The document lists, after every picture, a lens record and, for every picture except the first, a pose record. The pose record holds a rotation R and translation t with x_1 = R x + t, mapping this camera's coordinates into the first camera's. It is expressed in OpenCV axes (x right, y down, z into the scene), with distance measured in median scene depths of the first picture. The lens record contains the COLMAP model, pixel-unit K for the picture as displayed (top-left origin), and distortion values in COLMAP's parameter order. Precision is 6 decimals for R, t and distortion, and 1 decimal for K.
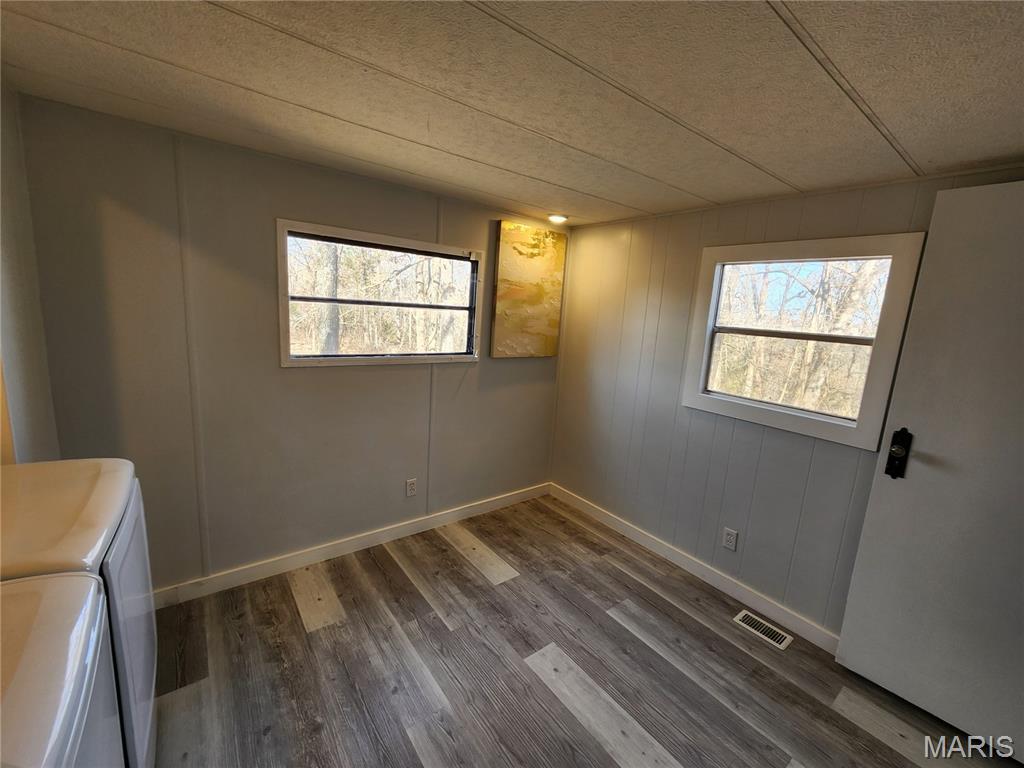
lens RADIAL K [[418.3, 0, 514.3], [0, 418.3, 379.8], [0, 0, 1]] dist [0.000253, -0.000305]
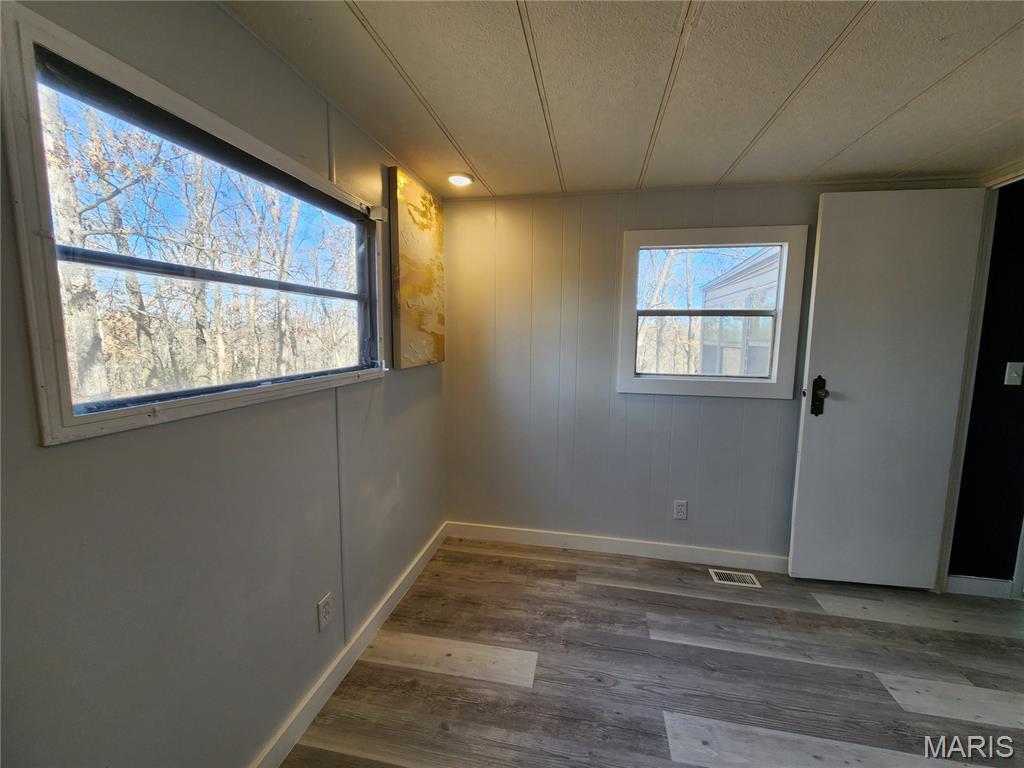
lens RADIAL K [[418.3, 0, 514.3], [0, 418.3, 379.8], [0, 0, 1]] dist [0.000253, -0.000305]
pose [[0.752123, -0.130508, 0.645971, -0.411332], [0.147373, 0.988680, 0.028157, -0.031824], [-0.642334, 0.074021, 0.762842, 0.417075]]
